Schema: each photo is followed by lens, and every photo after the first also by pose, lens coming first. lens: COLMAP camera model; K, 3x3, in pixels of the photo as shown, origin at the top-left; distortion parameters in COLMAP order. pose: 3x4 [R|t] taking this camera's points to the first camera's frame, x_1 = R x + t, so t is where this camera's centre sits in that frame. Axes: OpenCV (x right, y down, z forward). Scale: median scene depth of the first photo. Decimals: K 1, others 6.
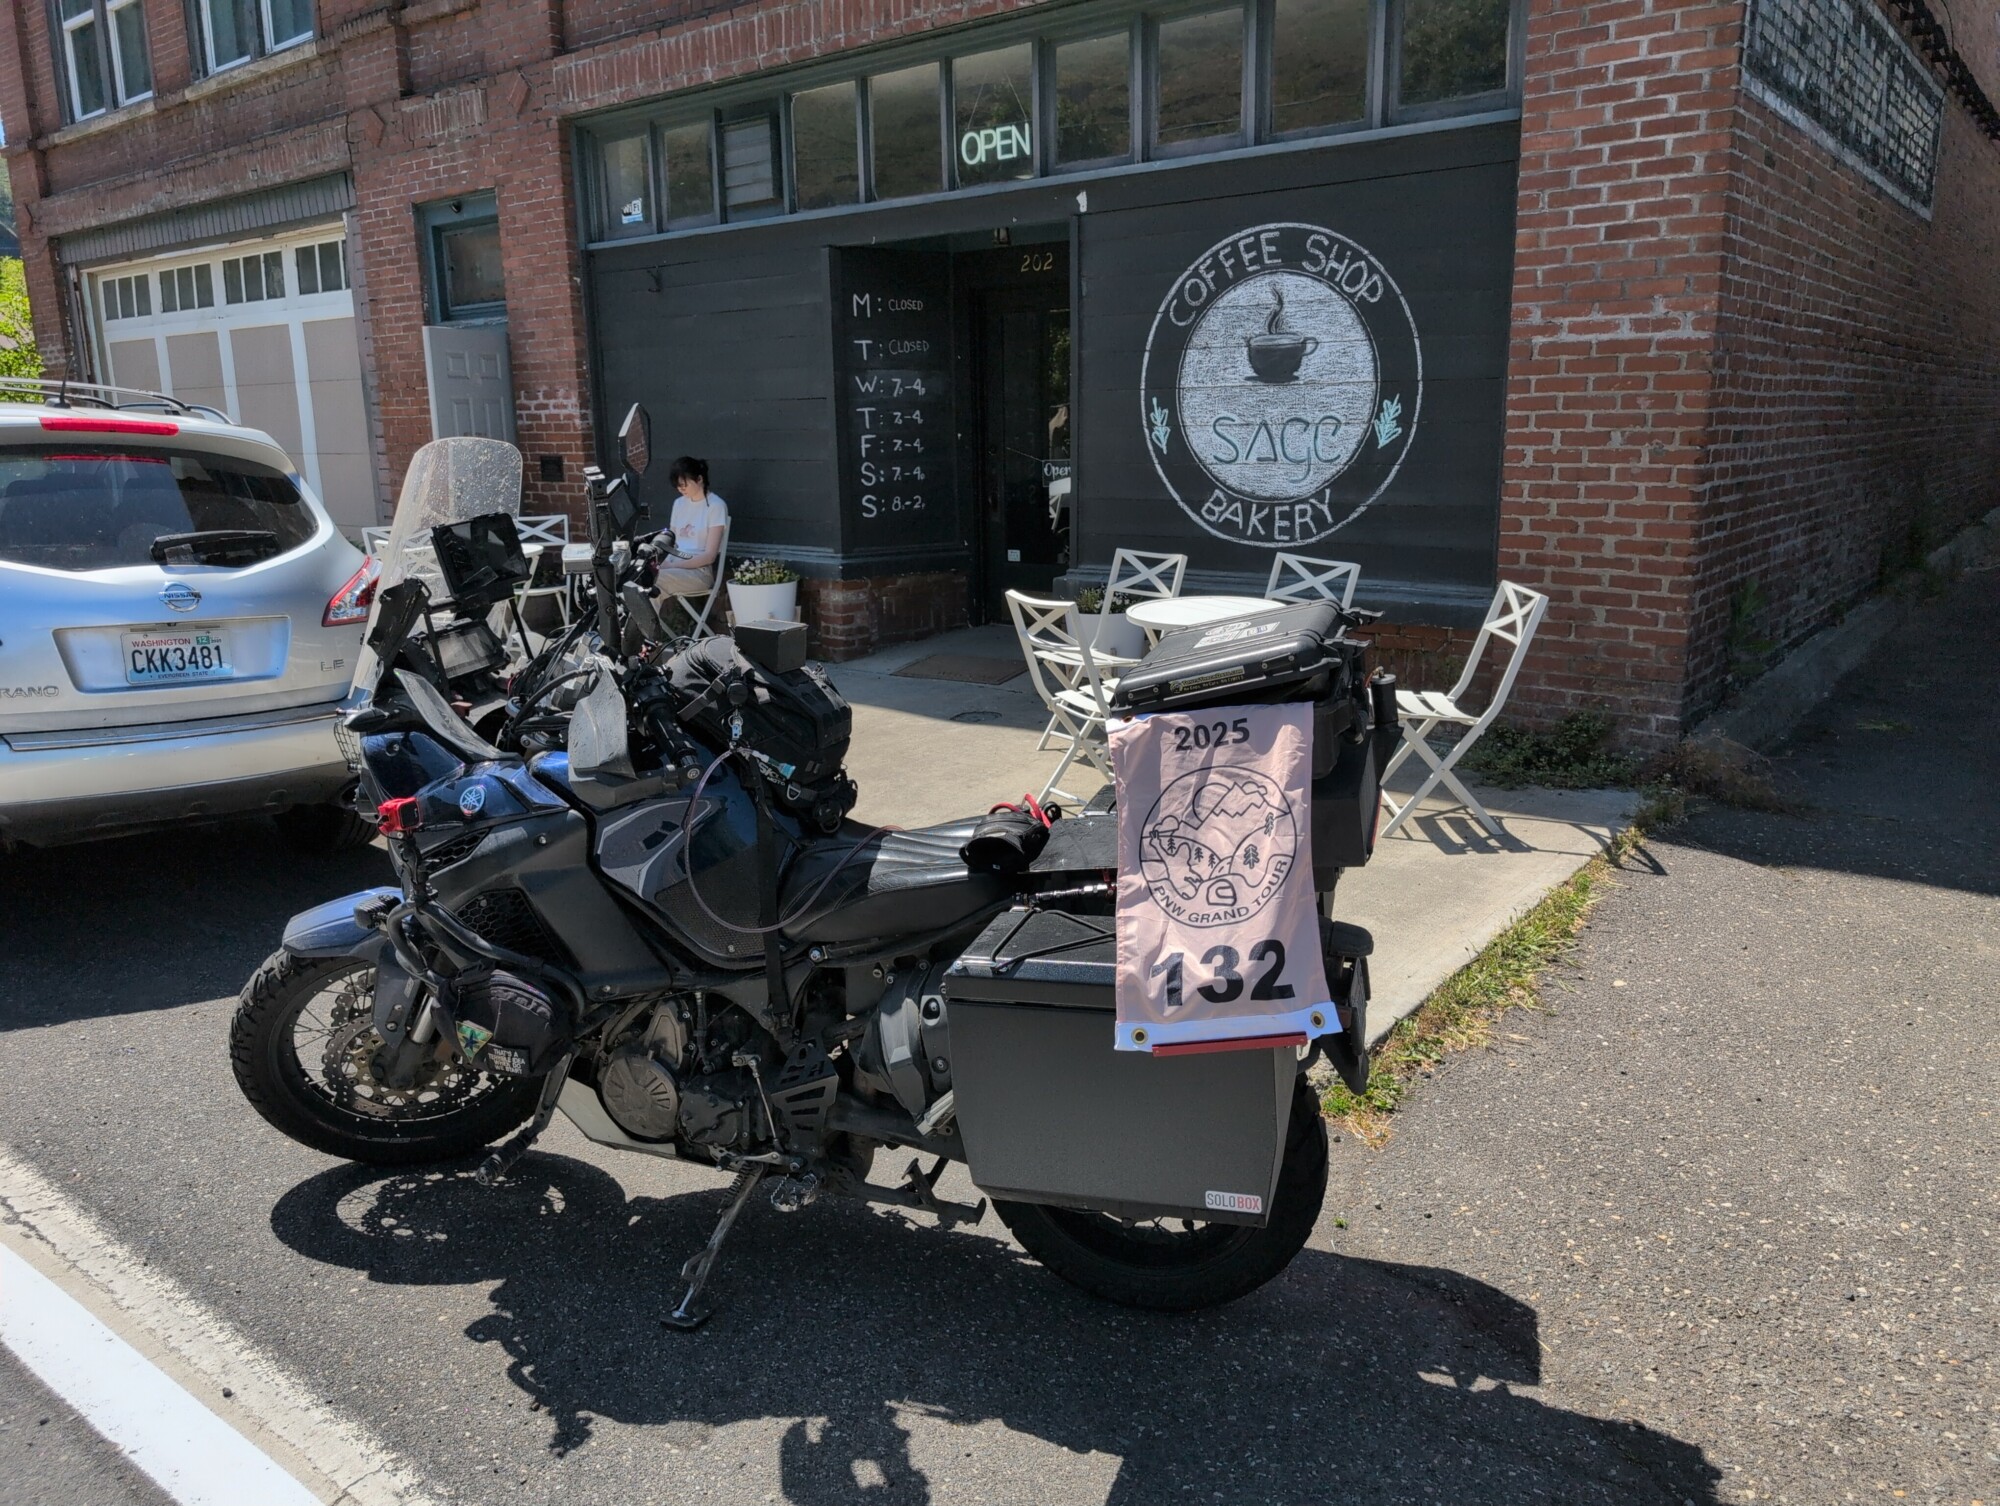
lens RADIAL K [[1440.6, 0, 997.0], [0, 1440.6, 725.6], [0, 0, 1]] dist [0.018992, -0.015906]
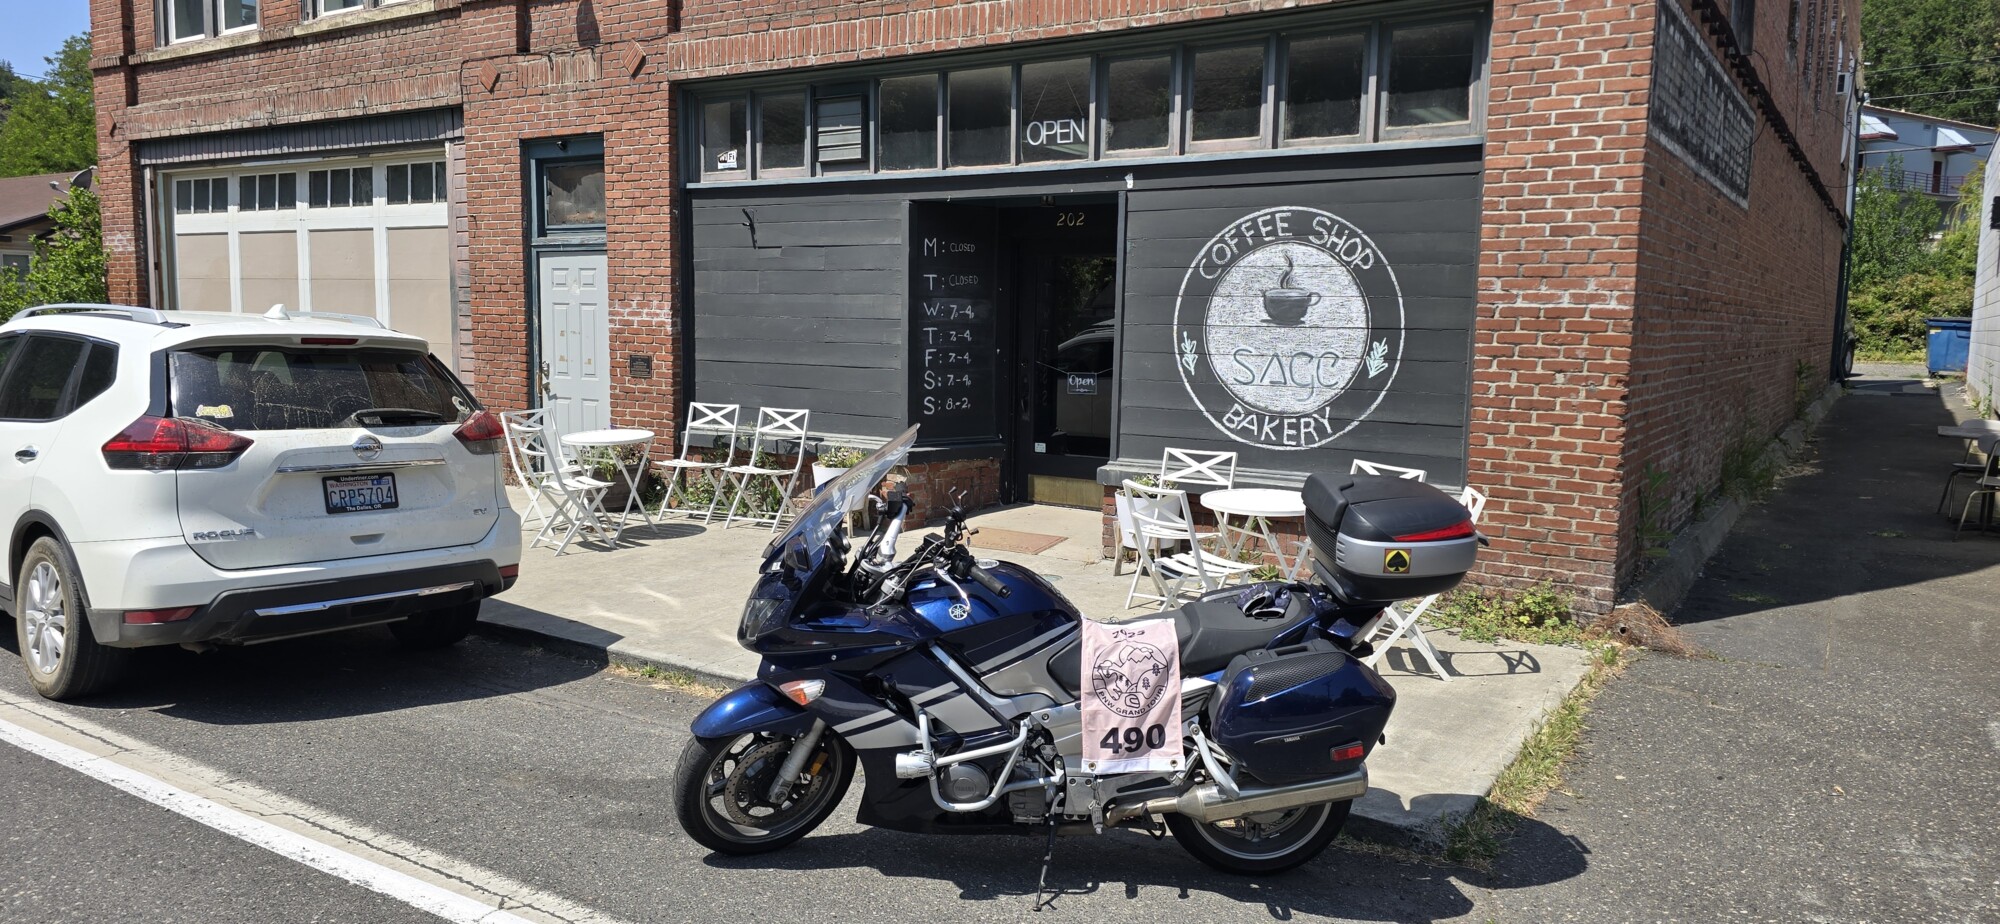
lens RADIAL K [[1335.2, 0, 986.6], [0, 1335.2, 453.2], [0, 0, 1]] dist [0.065828, -0.050428]
pose [[0.996157, 0.024642, 0.084046, -0.174088], [-0.015640, 0.994230, -0.106127, 0.009452], [-0.086176, 0.104405, 0.990794, -0.160690]]
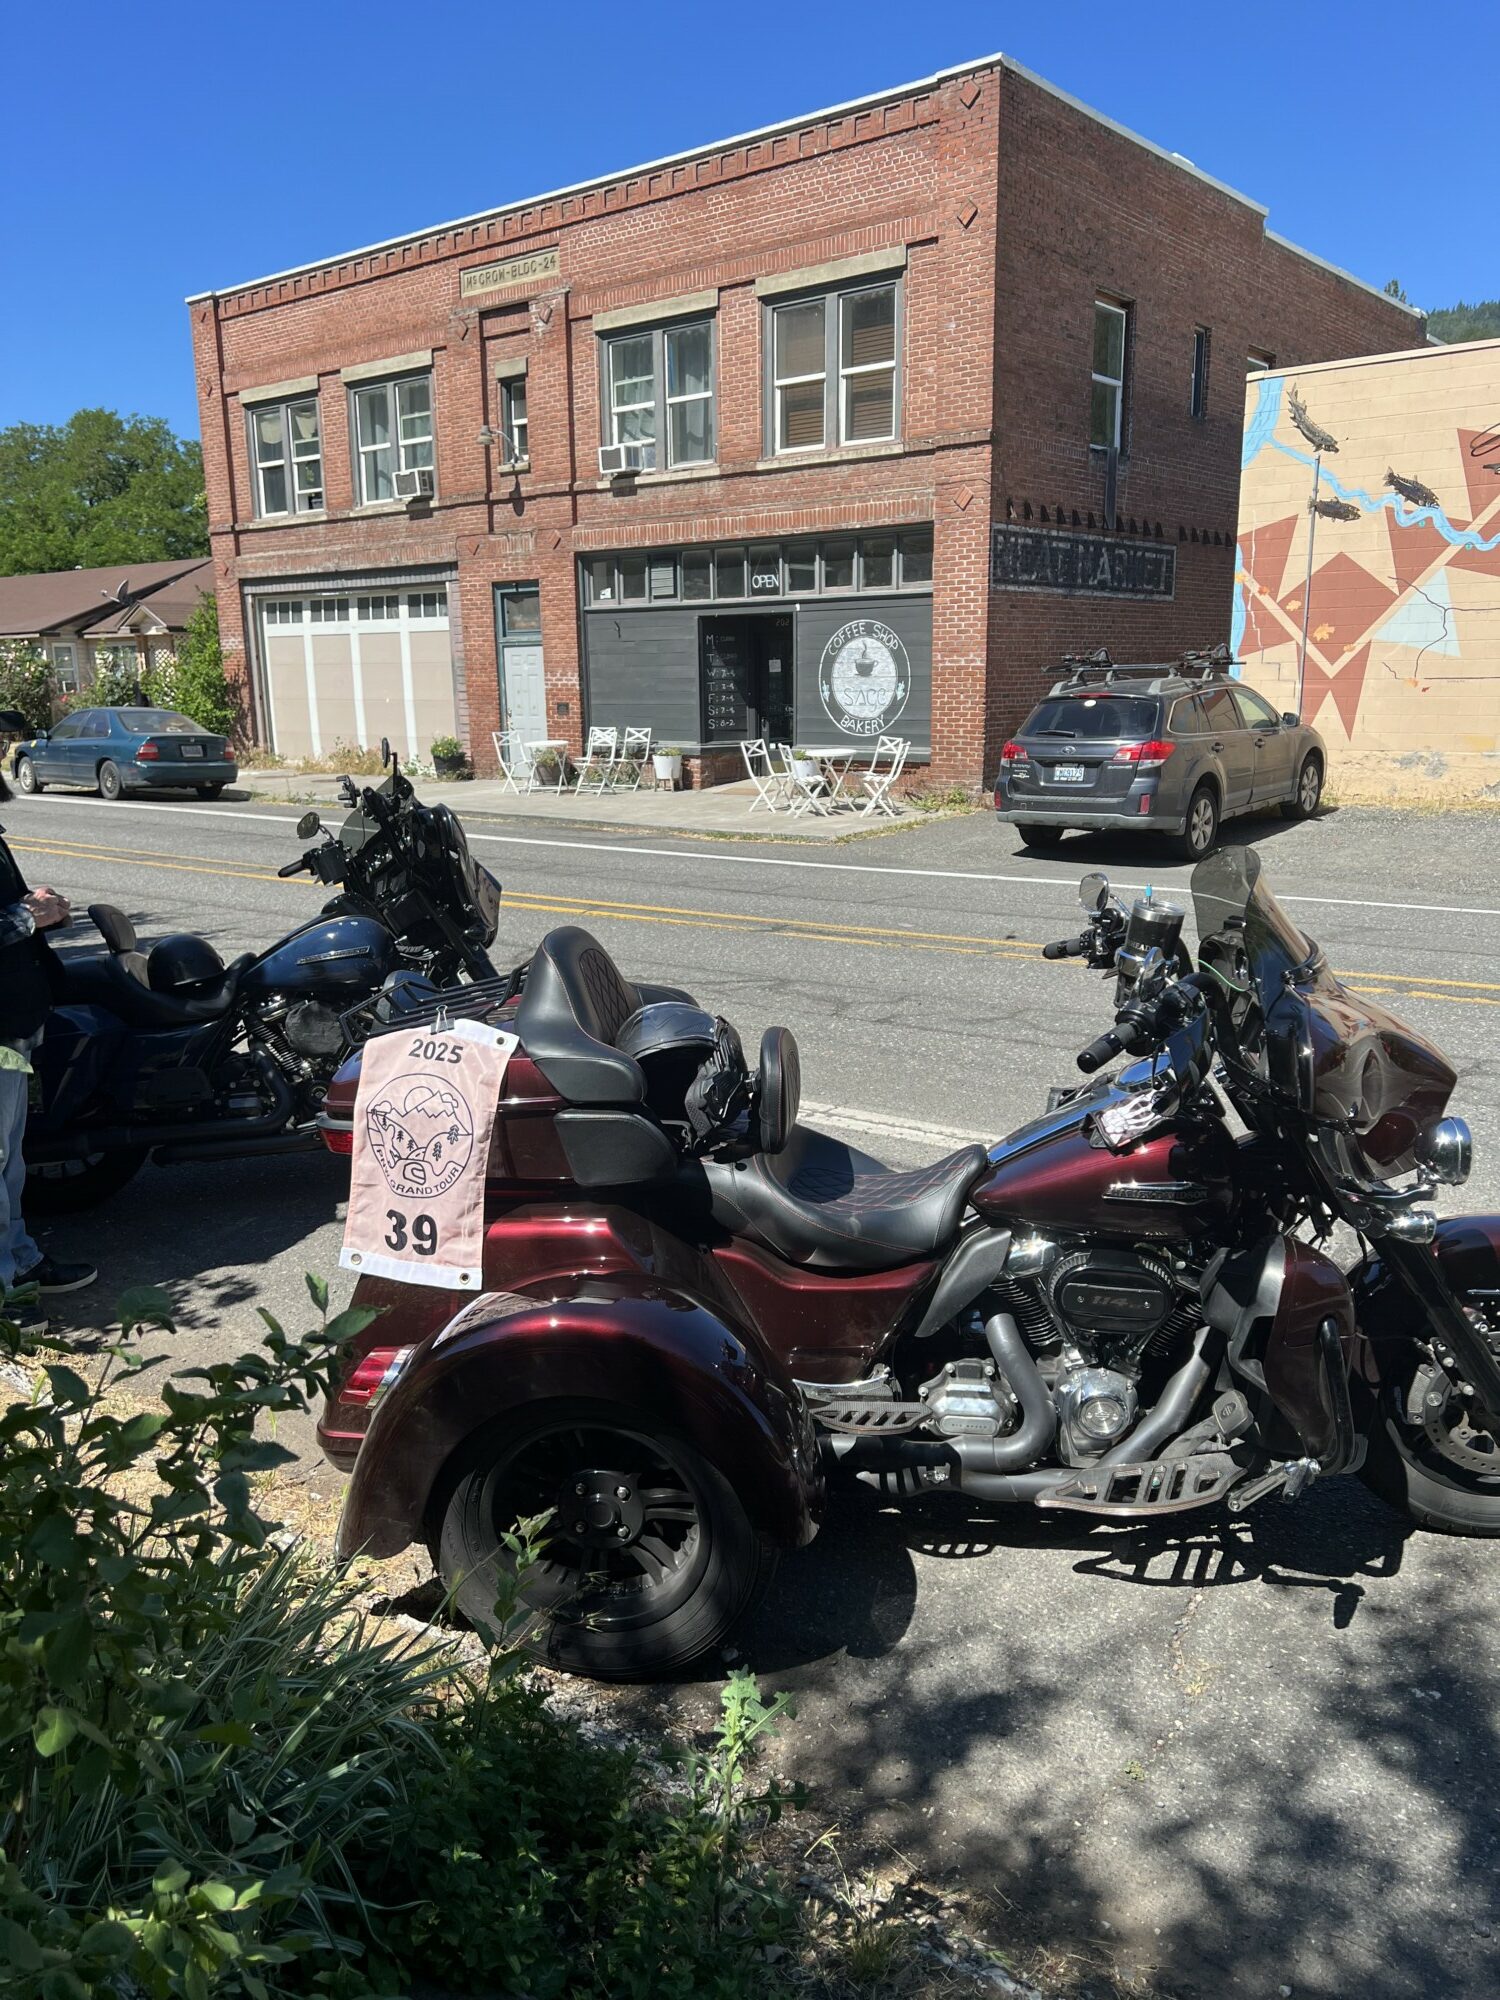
lens RADIAL K [[1508.2, 0, 734.8], [0, 1508.2, 1012.2], [0, 0, 1]] dist [0.052905, -0.040823]
pose [[0.999709, 0.006579, -0.023210, 0.013641], [-0.006197, 0.999845, 0.016482, 0.365311], [0.023315, -0.016333, 0.999595, -1.939727]]
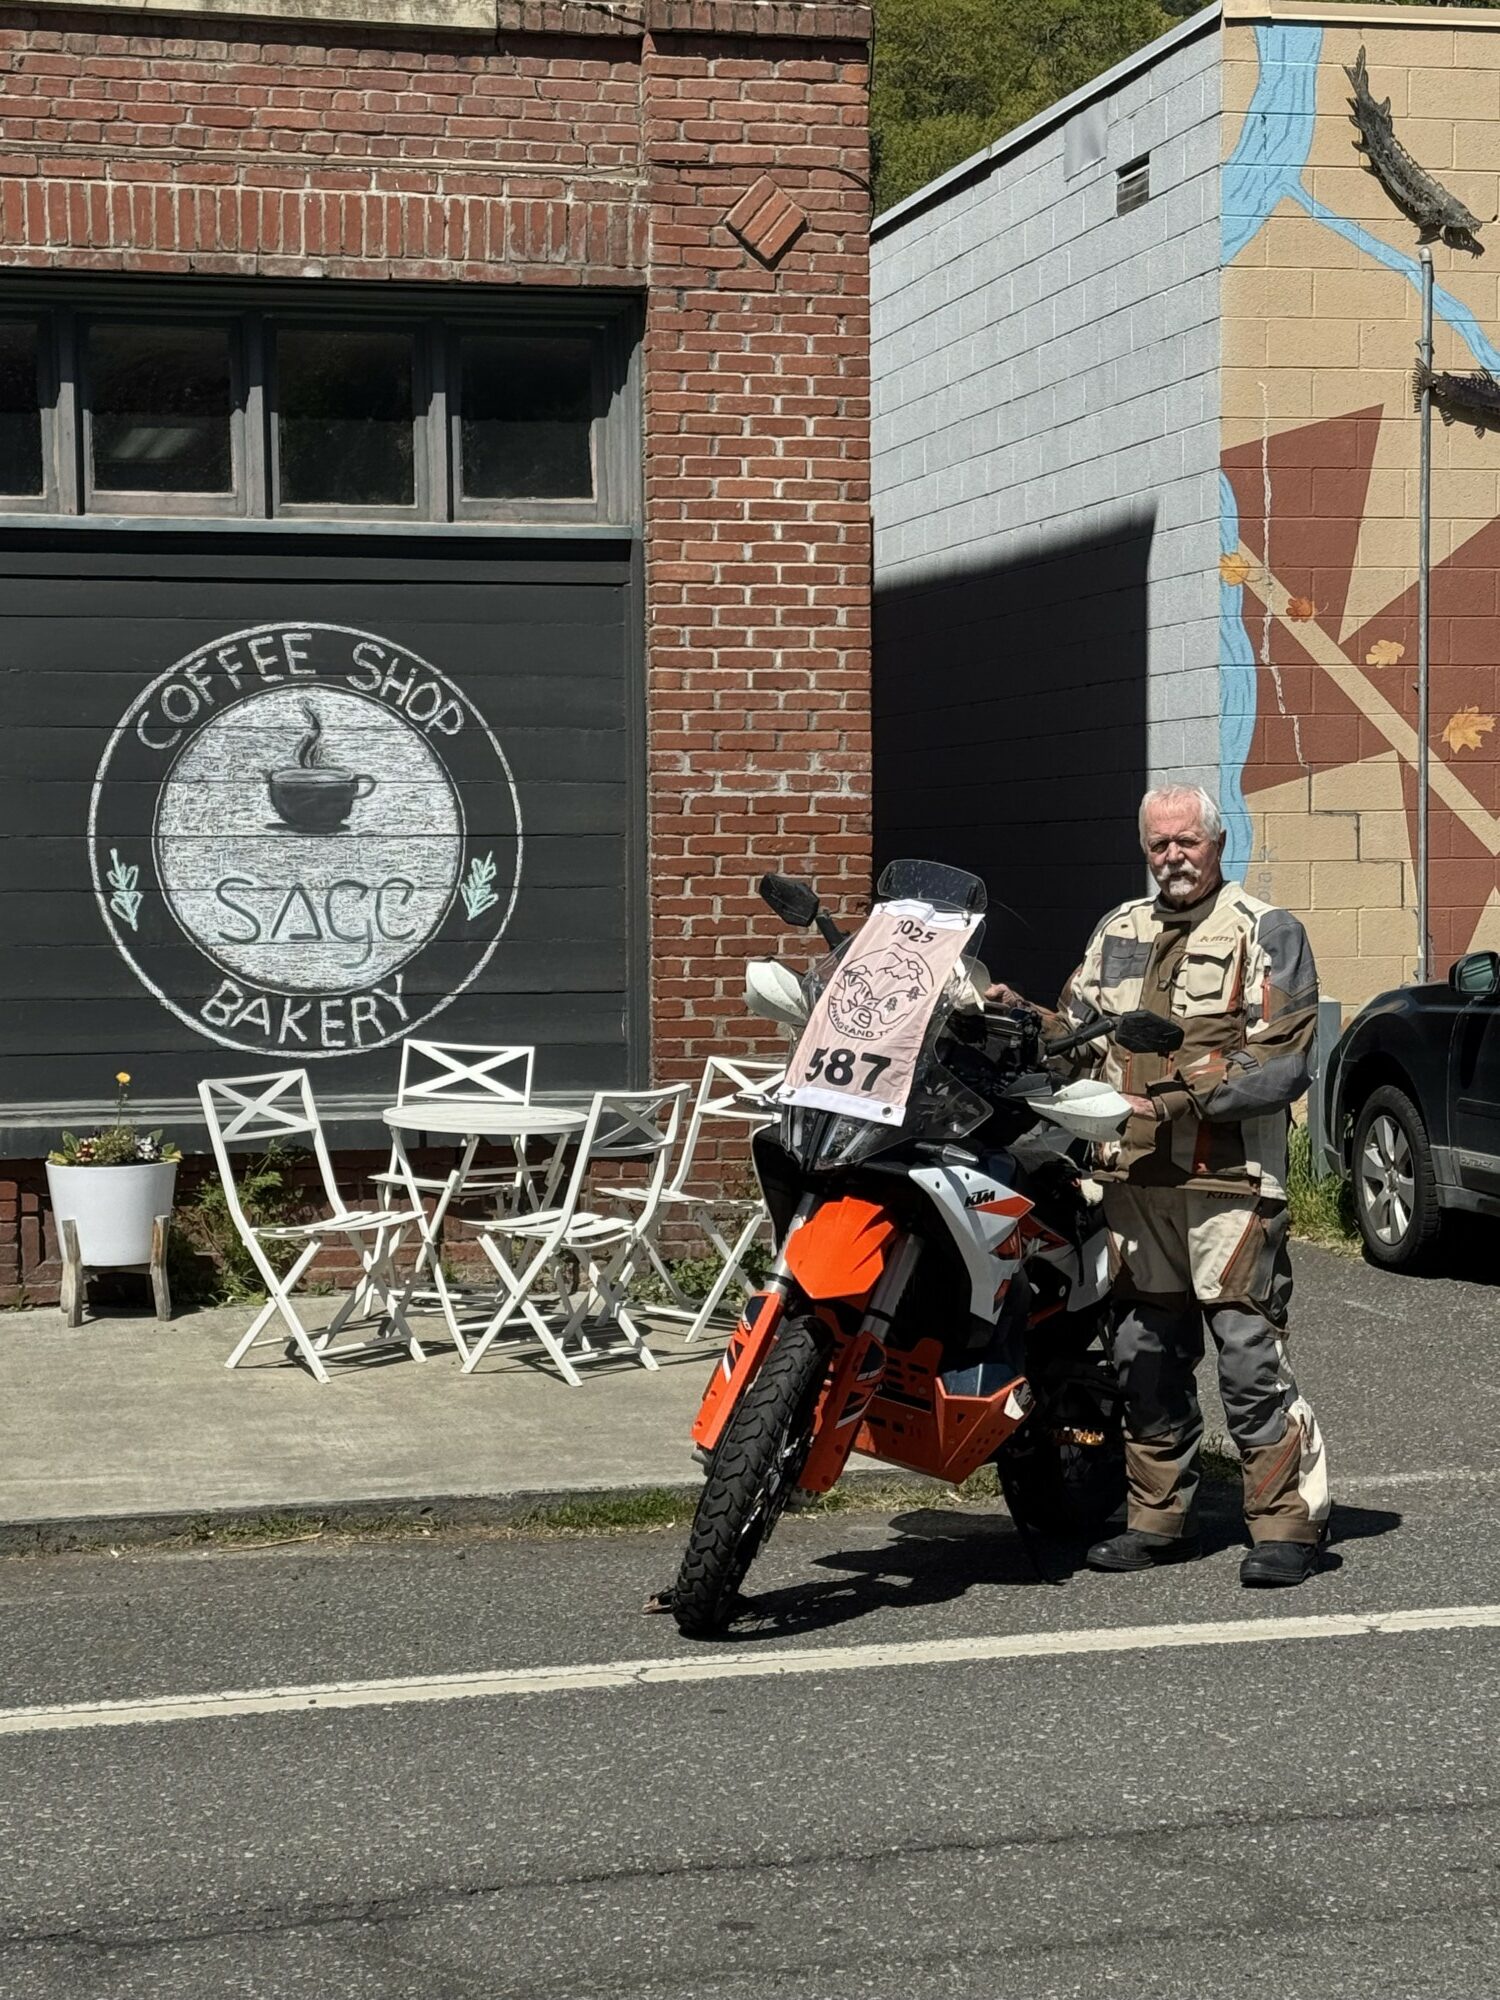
lens RADIAL K [[3687.1, 0, 782.4], [0, 3687.1, 1050.8], [0, 0, 1]] dist [0.136476, 0.000000]
pose [[0.597377, -0.033426, 0.801263, -1.158838], [0.162982, 0.983340, -0.080488, 0.058231], [-0.785224, 0.178673, 0.592873, -0.268144]]
